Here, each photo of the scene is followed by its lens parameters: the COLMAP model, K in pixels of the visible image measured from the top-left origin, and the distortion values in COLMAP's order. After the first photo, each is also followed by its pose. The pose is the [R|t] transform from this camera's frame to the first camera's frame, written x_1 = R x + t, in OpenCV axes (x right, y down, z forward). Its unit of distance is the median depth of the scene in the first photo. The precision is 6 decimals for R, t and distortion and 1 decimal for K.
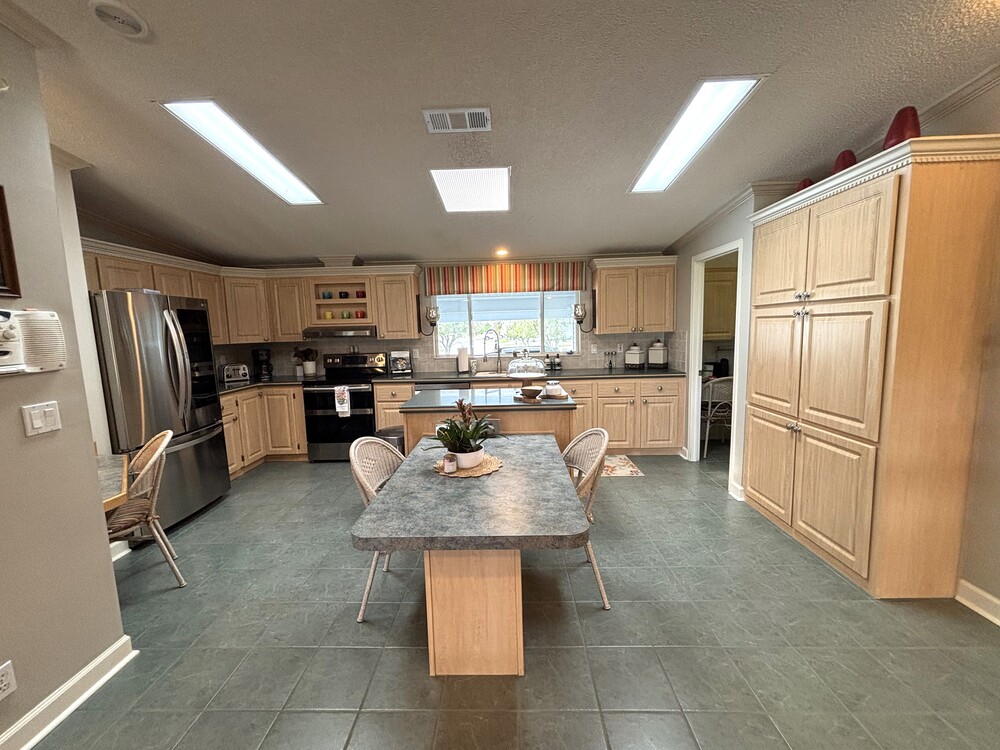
lens RADIAL K [[400.7, 0, 500.0], [0, 400.7, 375.0], [0, 0, 1]] dist [0.001568, -0.000052]
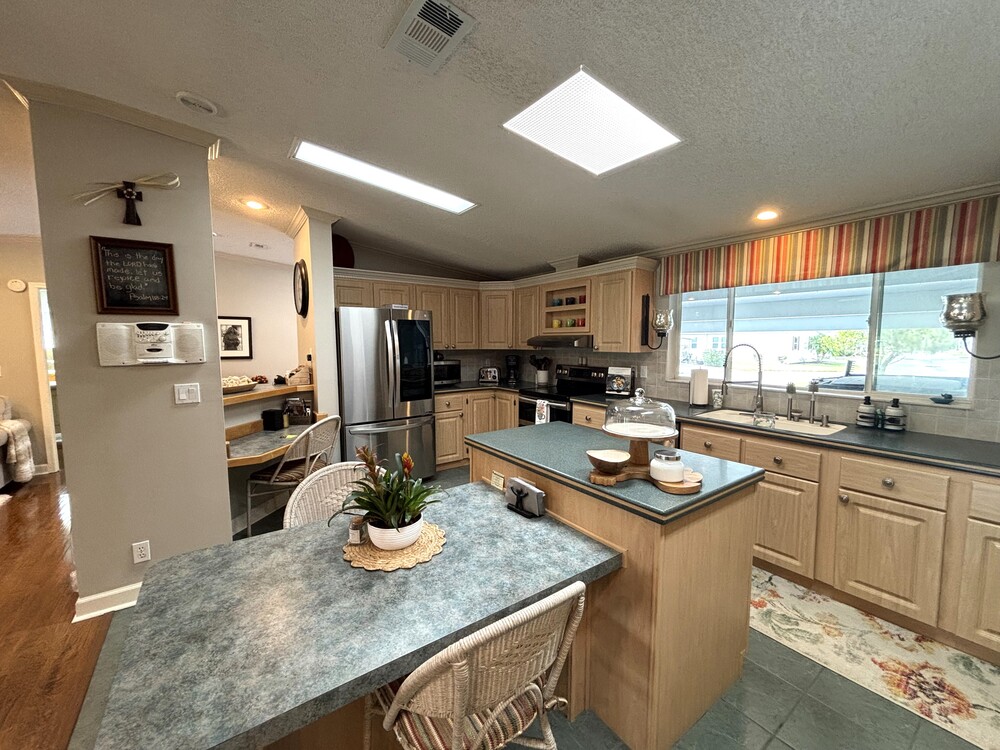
lens RADIAL K [[400.7, 0, 500.0], [0, 400.7, 375.0], [0, 0, 1]] dist [0.001568, -0.000052]
pose [[0.597616, 0.095477, -0.796077, 0.258583], [-0.109574, 0.993294, 0.036872, -0.049453], [0.794260, 0.065194, 0.604071, 0.338402]]
